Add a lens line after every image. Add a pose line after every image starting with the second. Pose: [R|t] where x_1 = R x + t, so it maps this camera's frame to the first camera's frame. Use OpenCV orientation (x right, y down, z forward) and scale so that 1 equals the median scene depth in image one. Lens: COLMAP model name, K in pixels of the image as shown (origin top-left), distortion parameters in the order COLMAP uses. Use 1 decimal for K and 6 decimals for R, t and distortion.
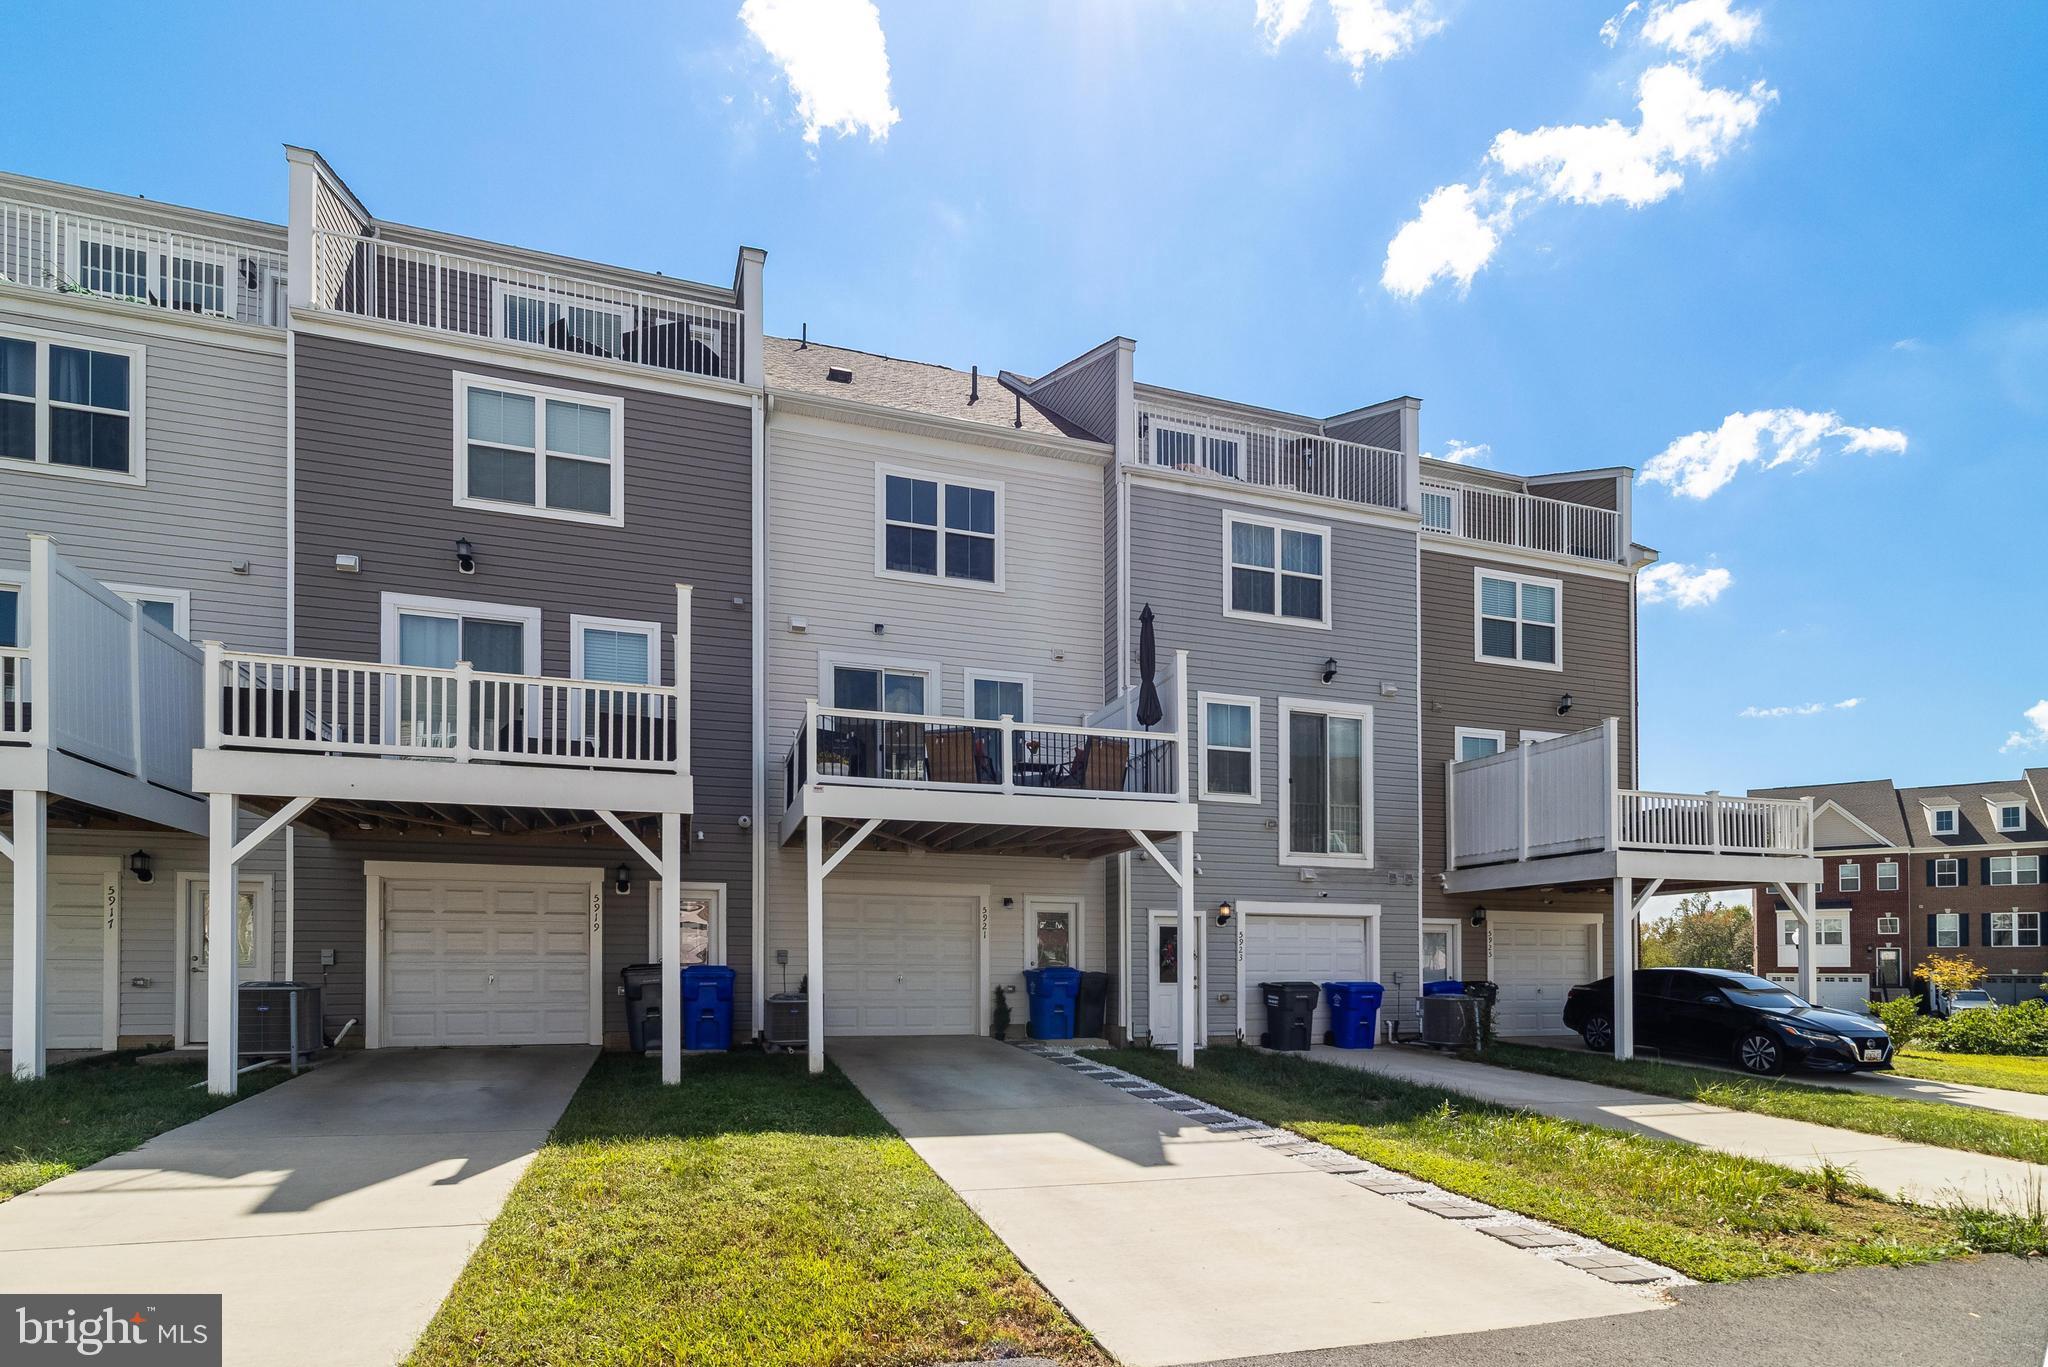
lens RADIAL K [[1022.8, 0, 881.2], [0, 1022.8, 693.5], [0, 0, 1]] dist [0.000378, 0.000373]
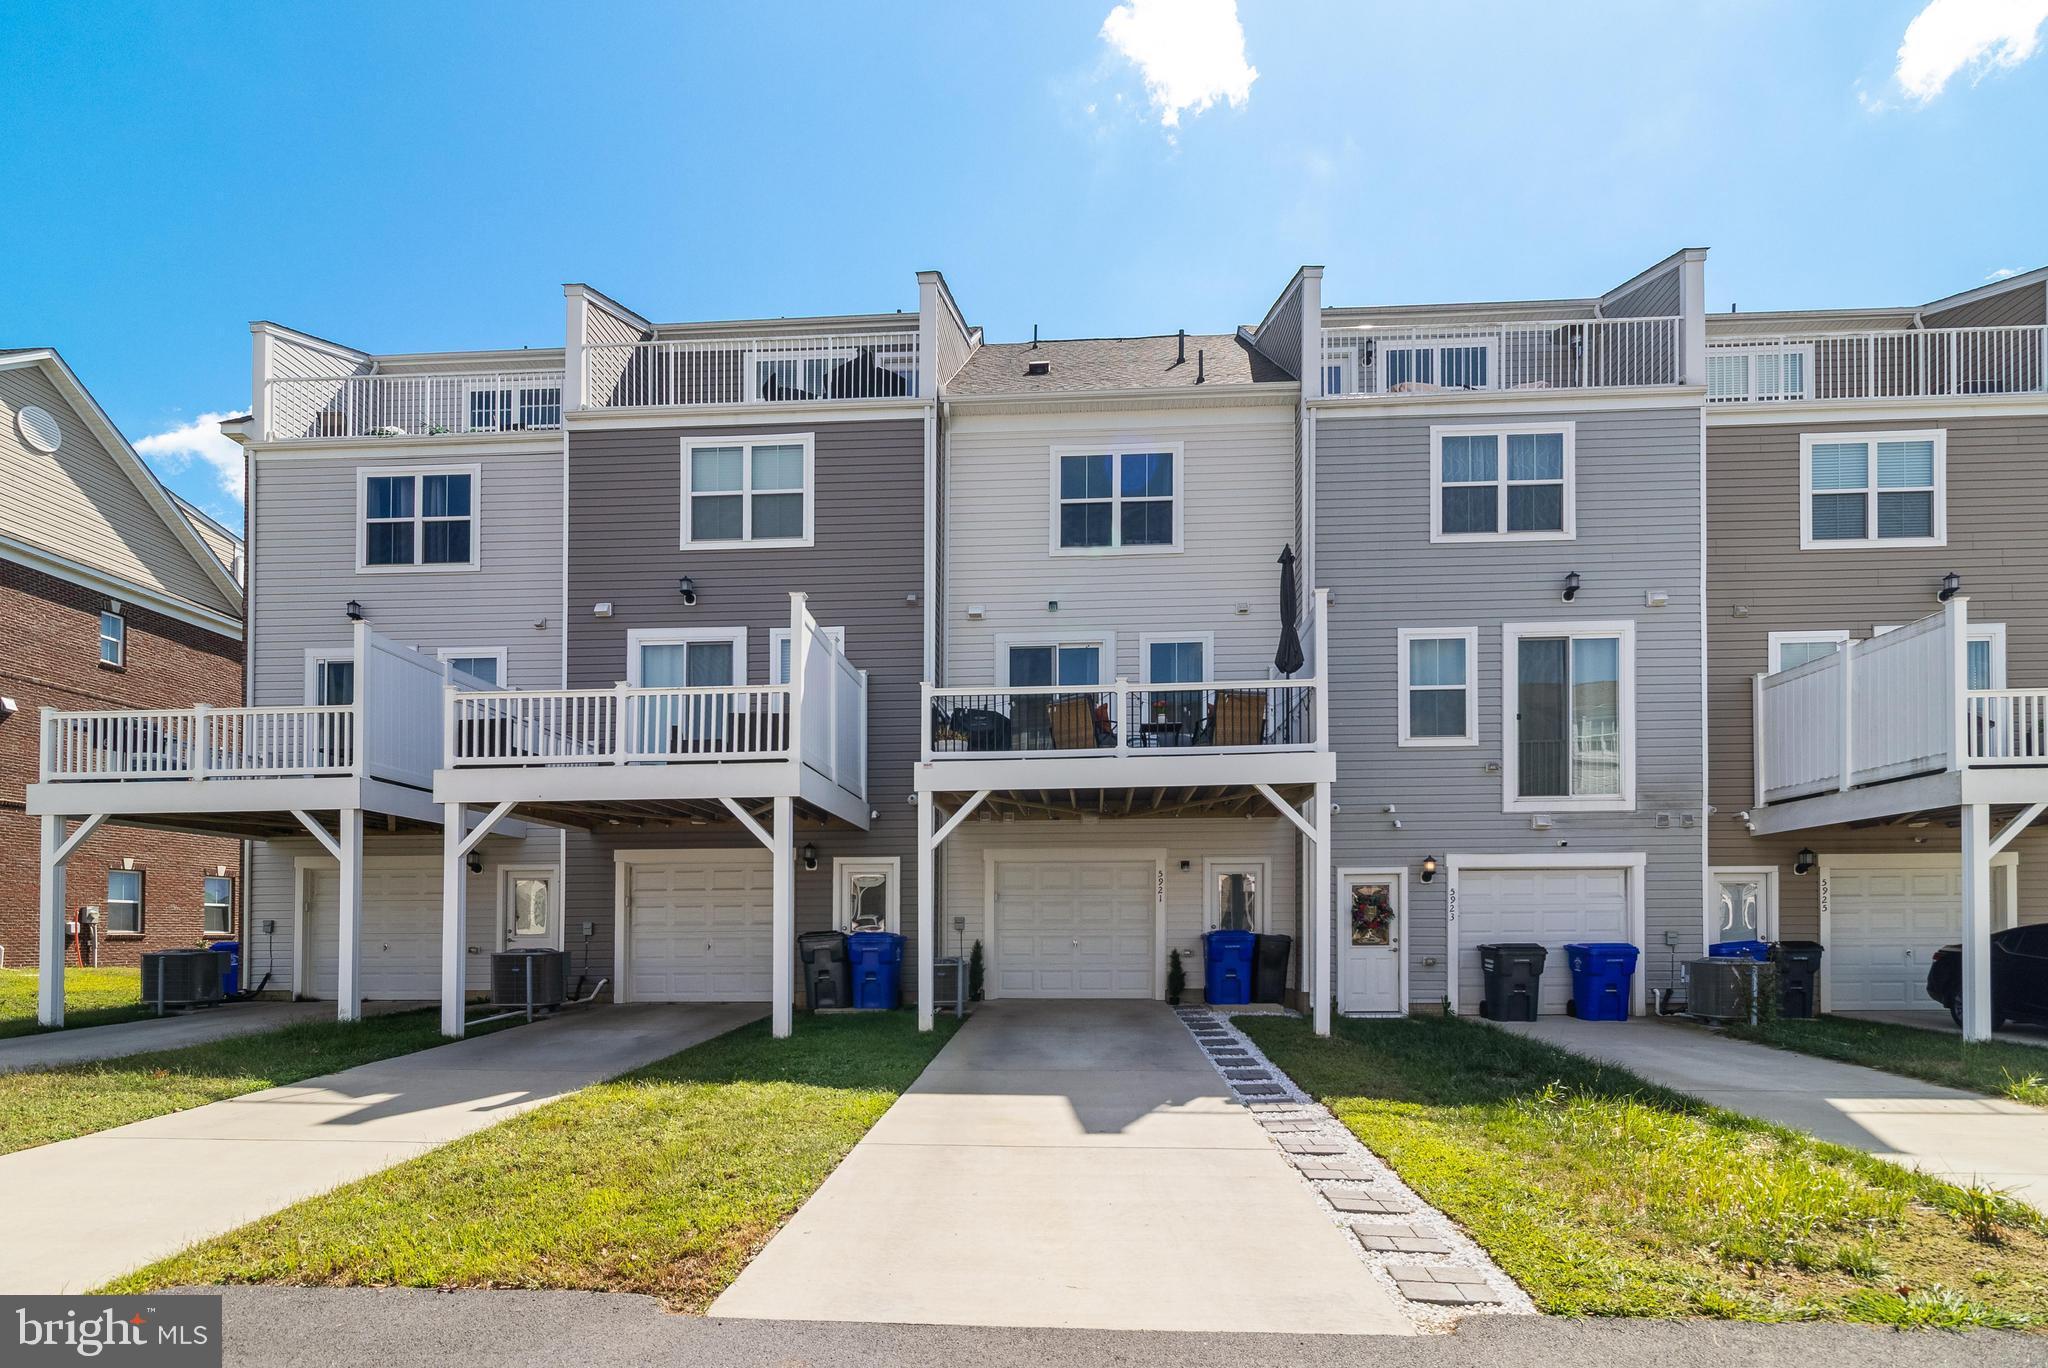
lens RADIAL K [[965.2, 0, 1001.5], [0, 965.2, 679.8], [0, 0, 1]] dist [0.000442, 0.000003]
pose [[0.932299, -0.102292, -0.346922, 0.291132], [0.102625, 0.994567, -0.017467, 0.023703], [0.346824, -0.019319, 0.937731, 0.067069]]
